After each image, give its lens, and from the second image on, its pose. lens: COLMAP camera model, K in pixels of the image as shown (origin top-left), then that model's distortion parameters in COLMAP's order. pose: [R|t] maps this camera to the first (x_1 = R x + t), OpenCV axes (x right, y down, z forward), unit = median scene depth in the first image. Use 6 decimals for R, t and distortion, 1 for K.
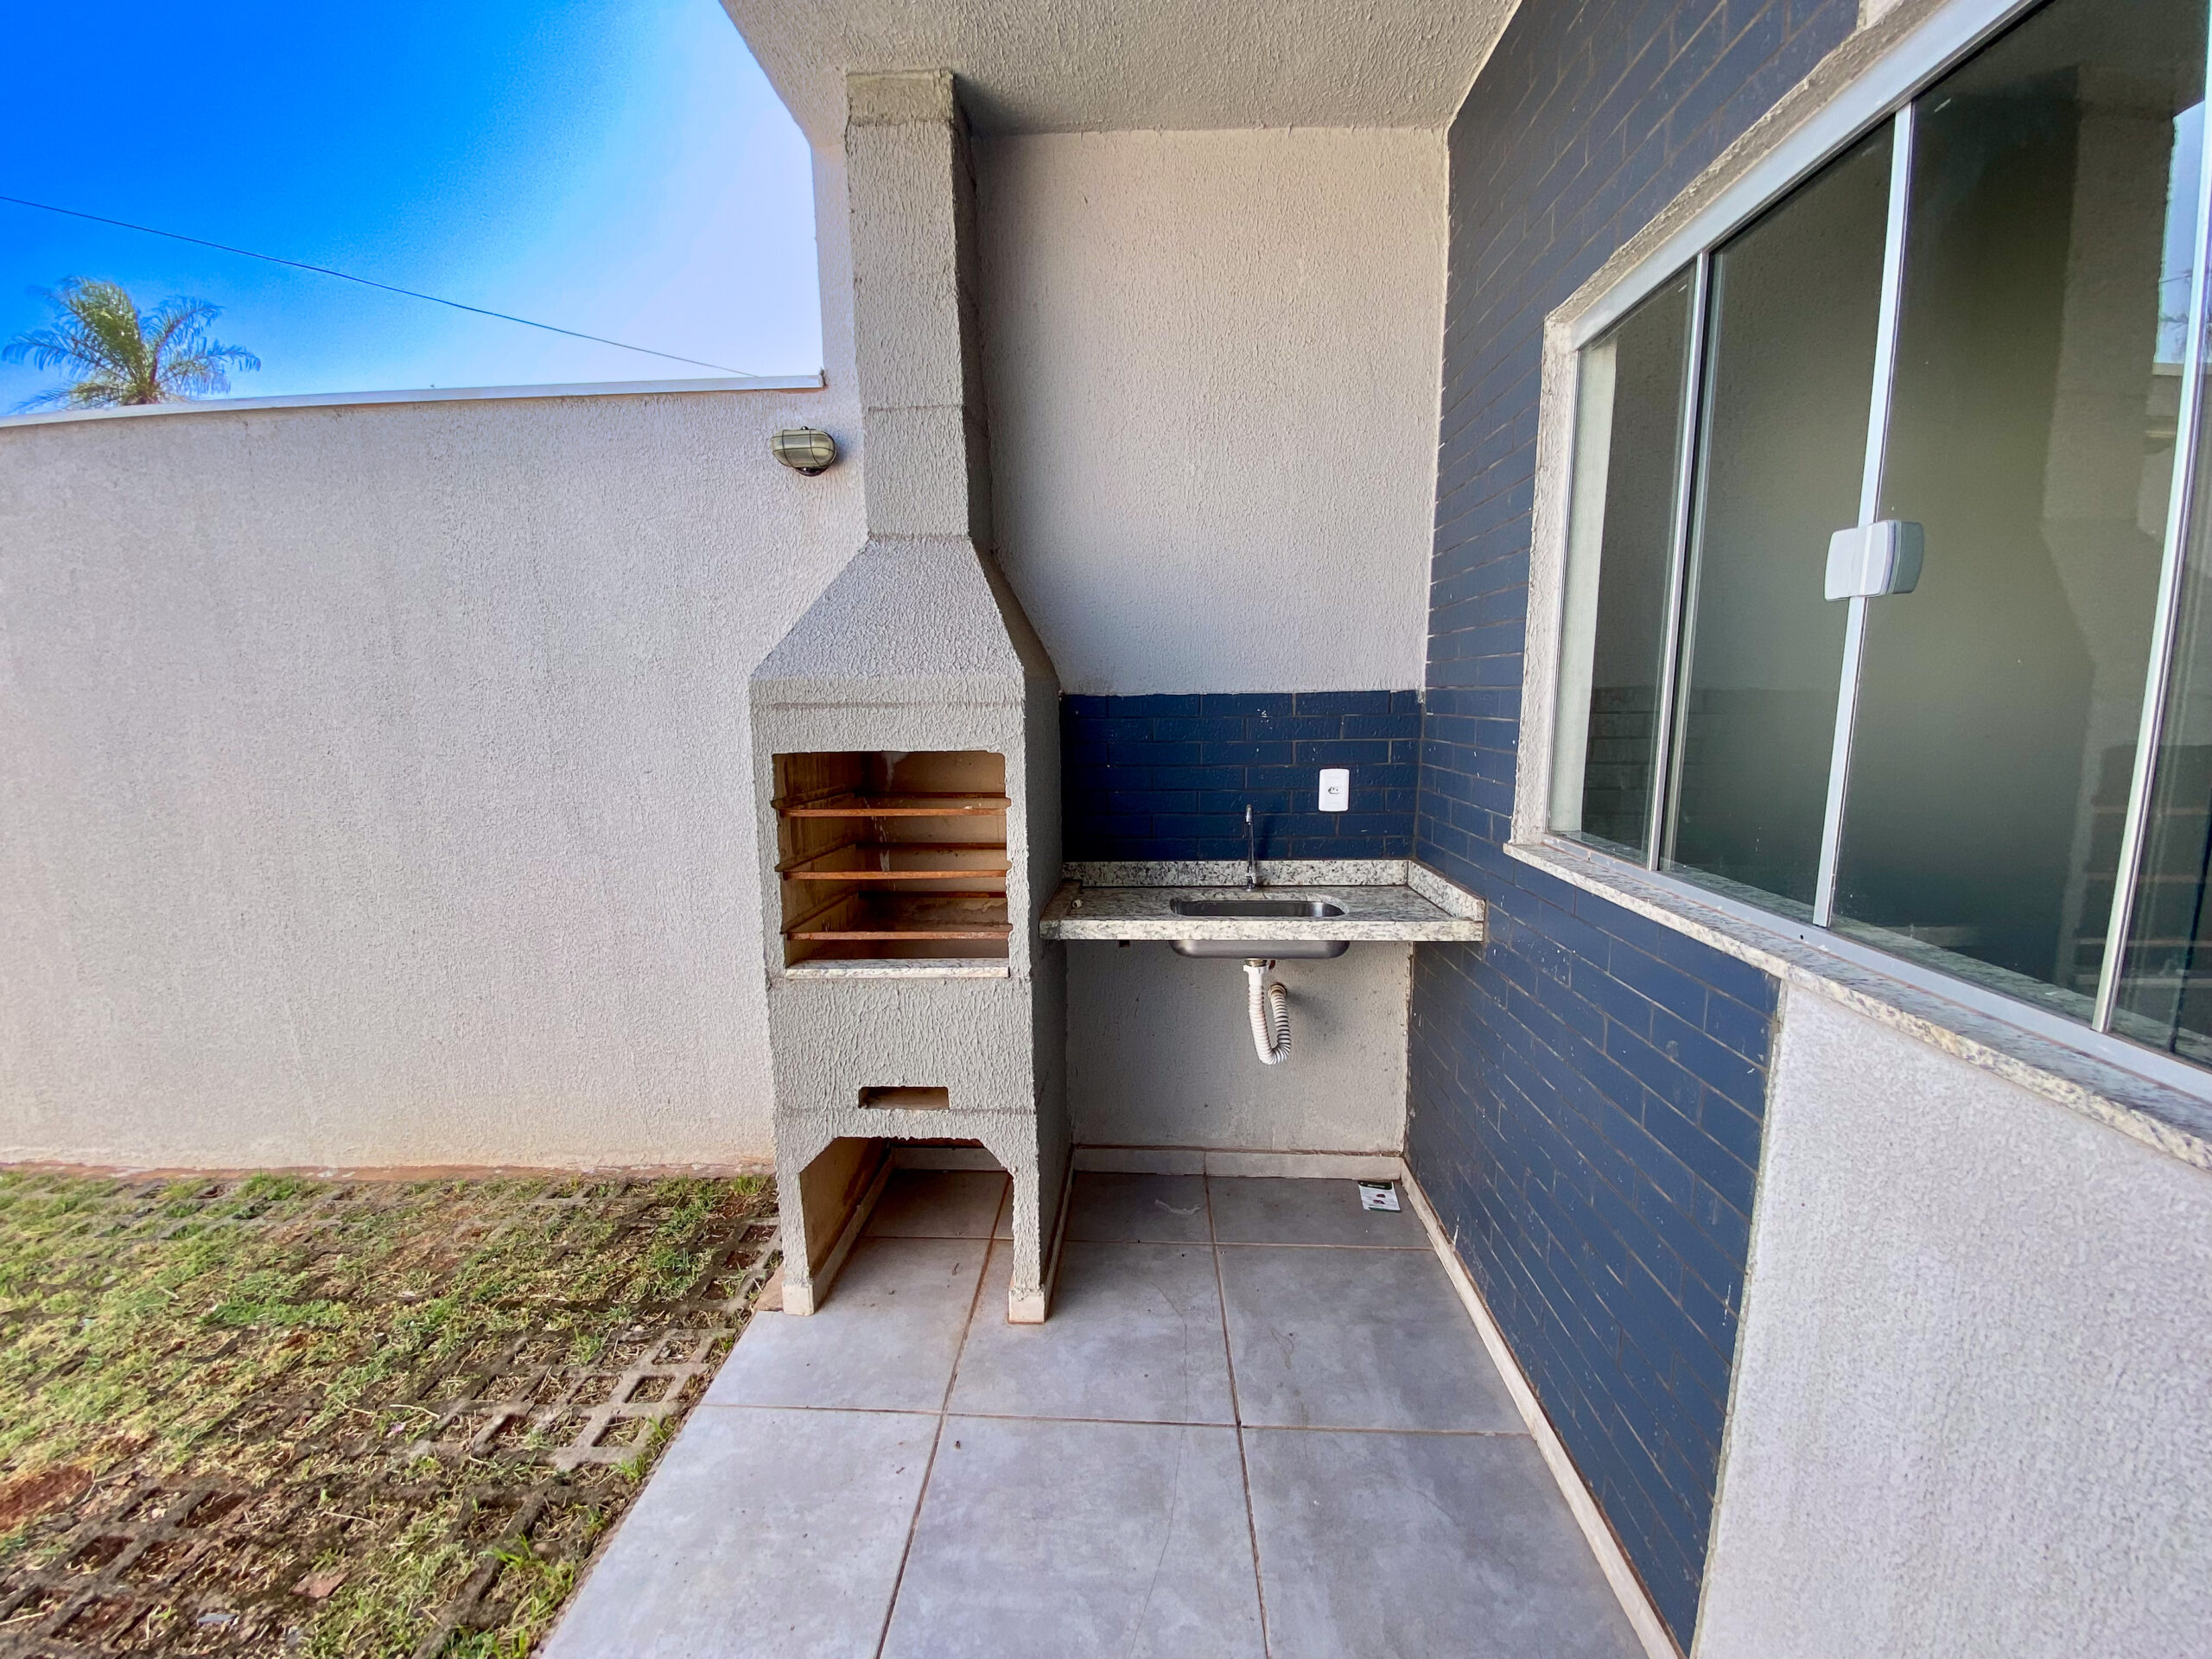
lens RADIAL K [[901.7, 0, 1106.0], [0, 901.7, 829.5], [0, 0, 1]] dist [0.026458, -0.018369]
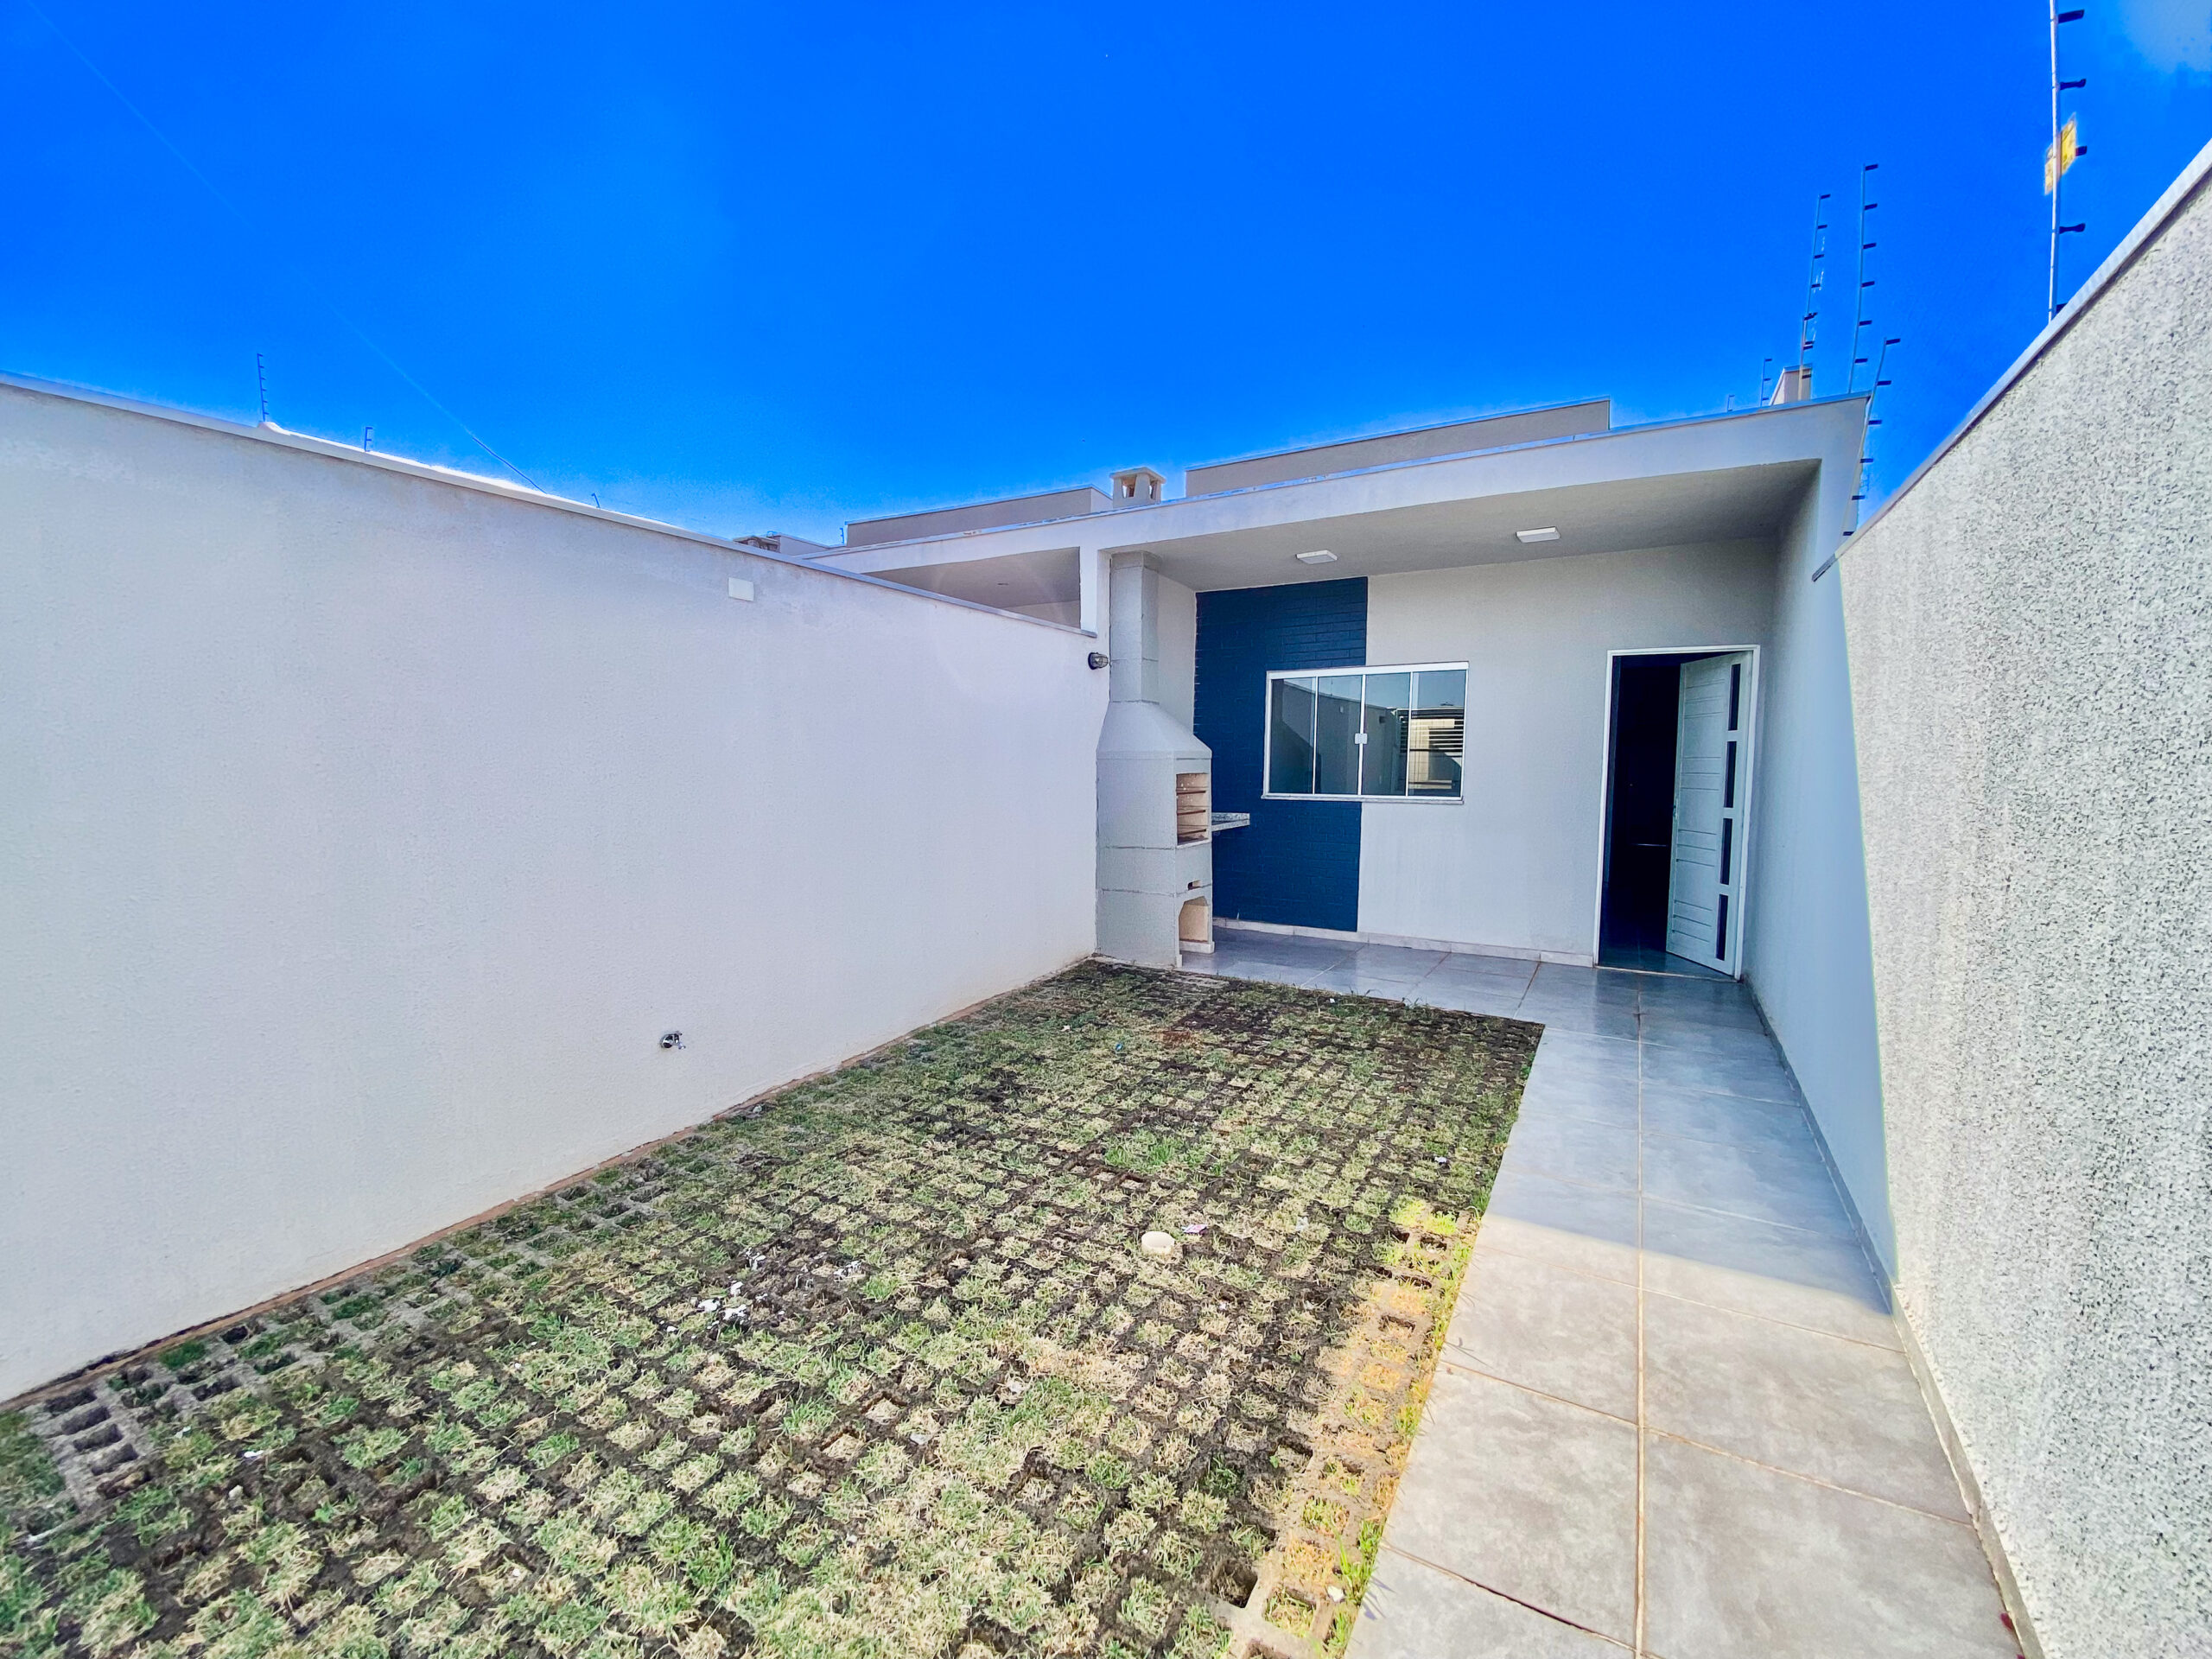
lens RADIAL K [[887.8, 0, 1109.4], [0, 887.8, 816.8], [0, 0, 1]] dist [0.058820, -0.000098]
pose [[0.453085, -0.046842, 0.890236, -3.088990], [0.123647, 0.992268, -0.010720, 0.060679], [-0.882851, 0.114932, 0.455373, -0.158680]]
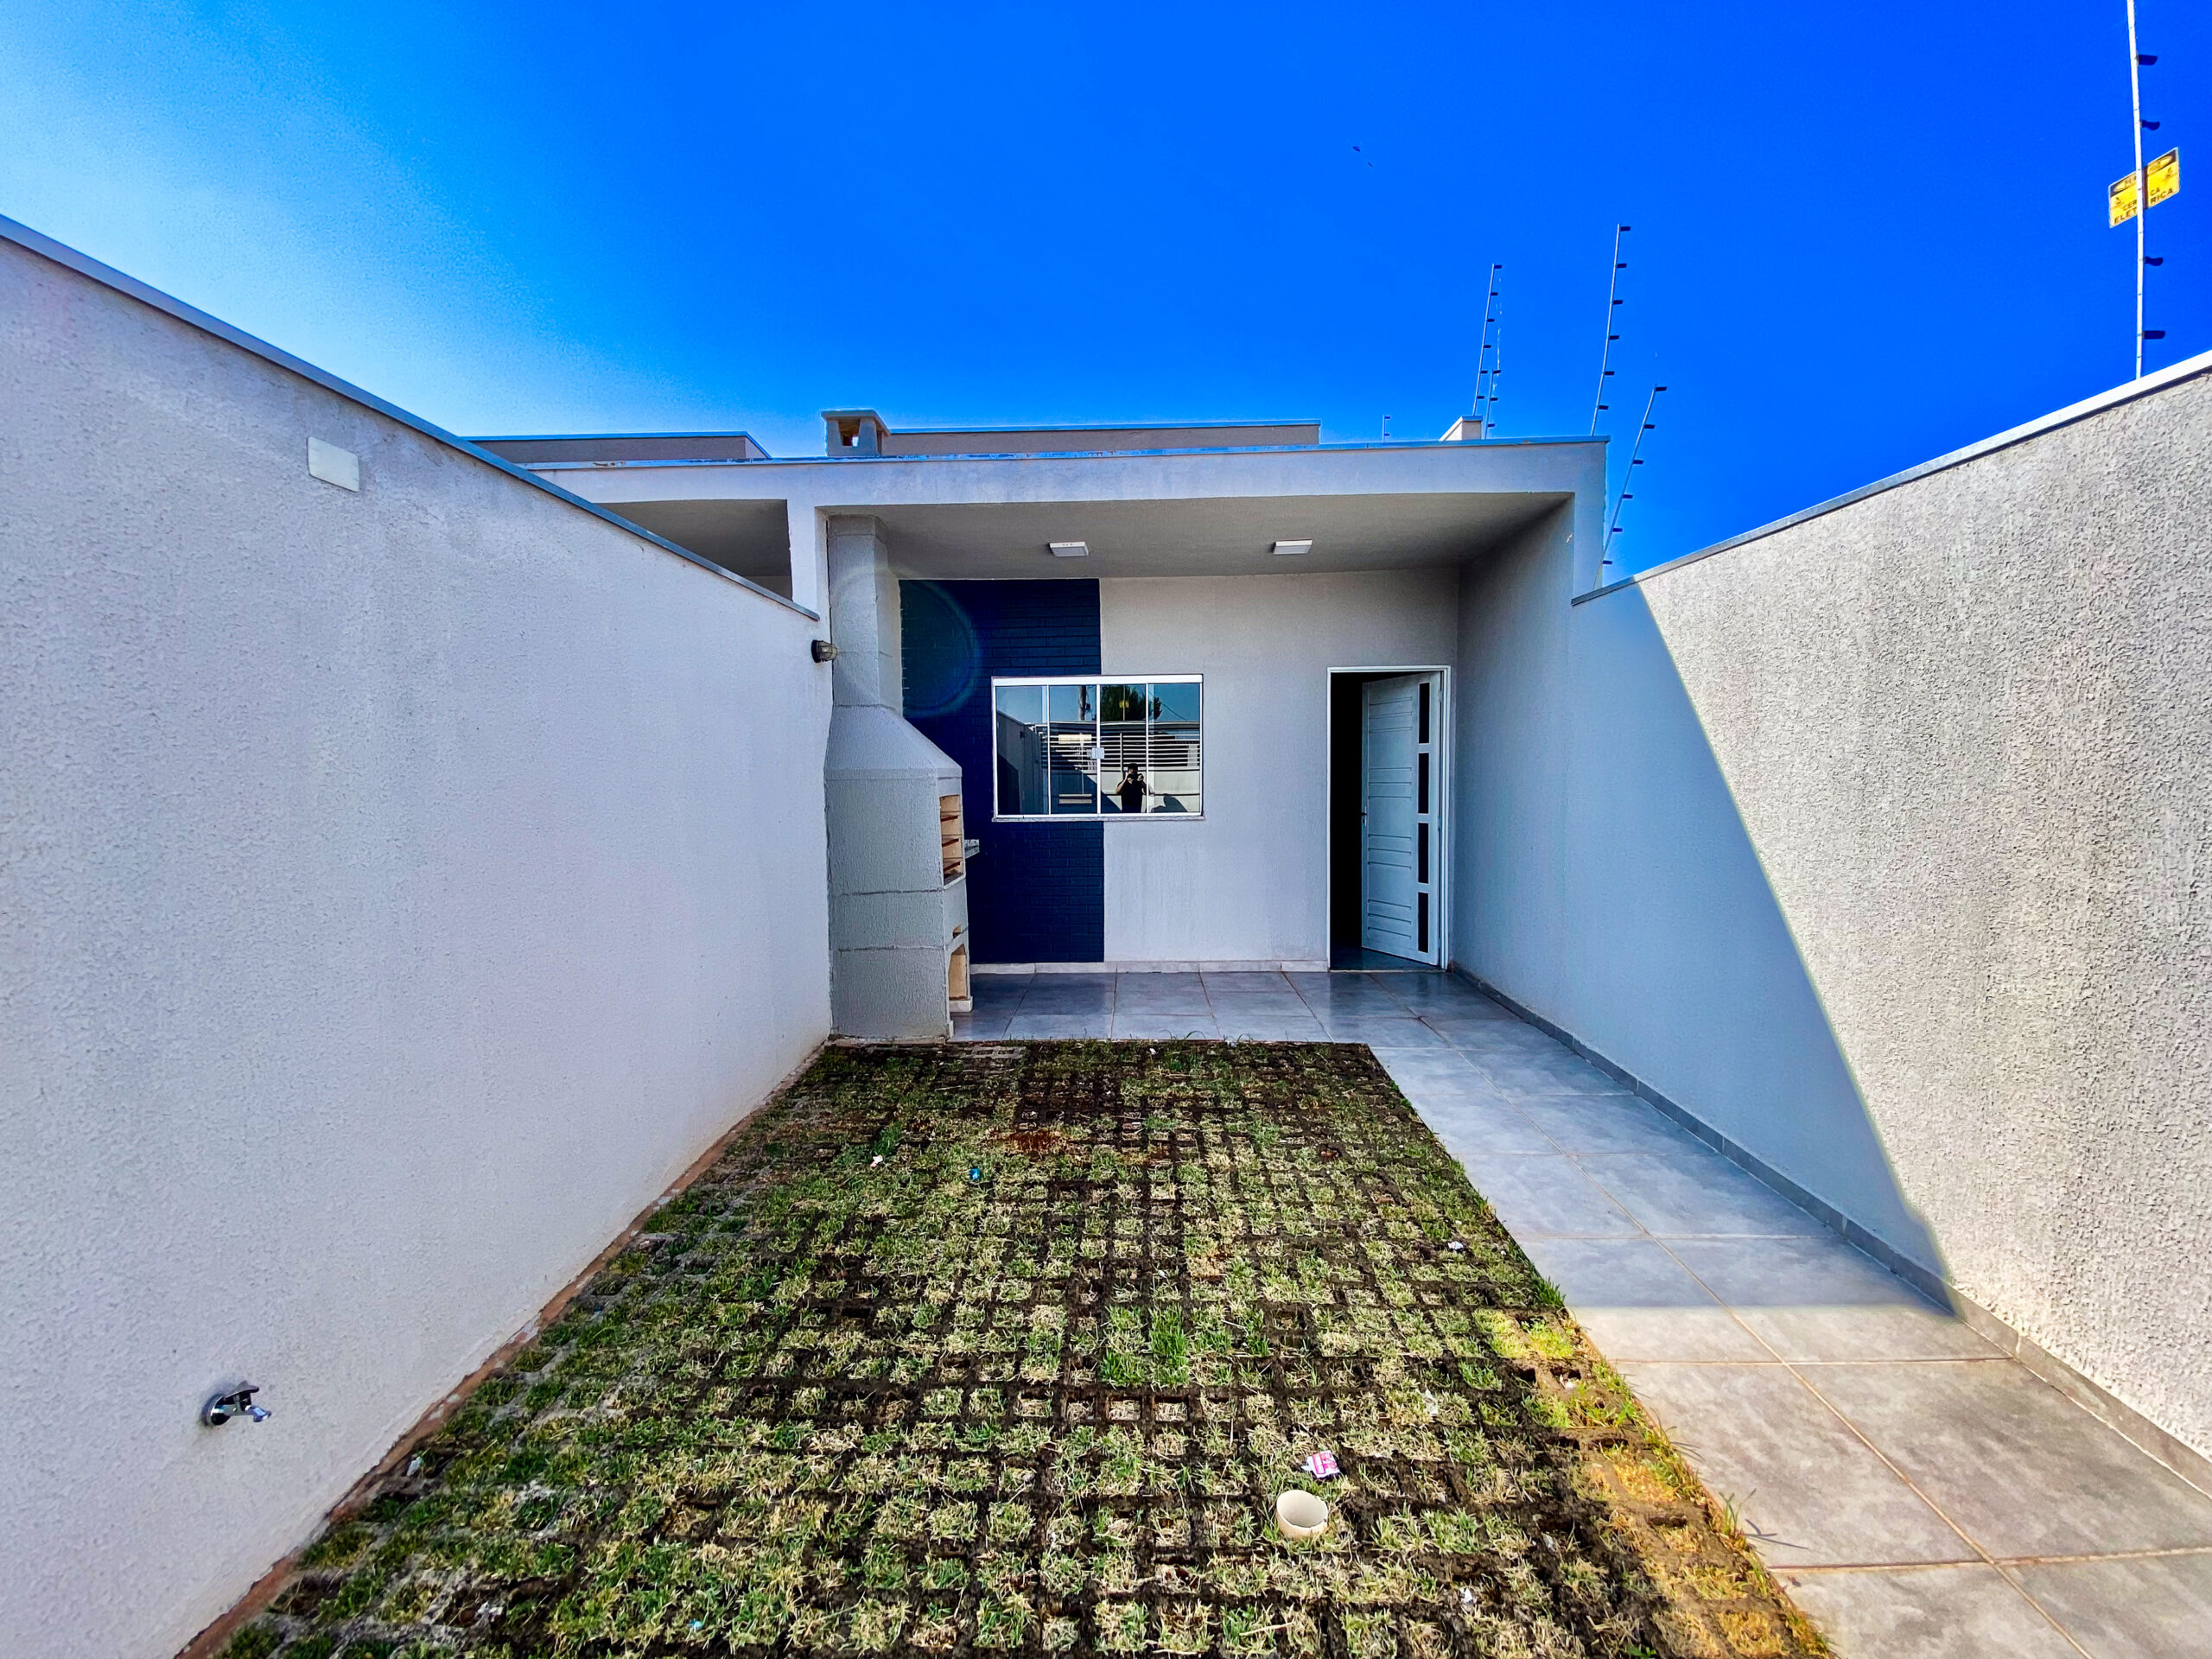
lens RADIAL K [[890.9, 0, 1106.7], [0, 890.9, 819.2], [0, 0, 1]] dist [0.038560, -0.031610]
pose [[-0.018156, -0.044657, 0.998837, -2.735593], [0.161569, 0.985741, 0.047009, -0.065216], [-0.986694, 0.162235, -0.010682, 0.567573]]
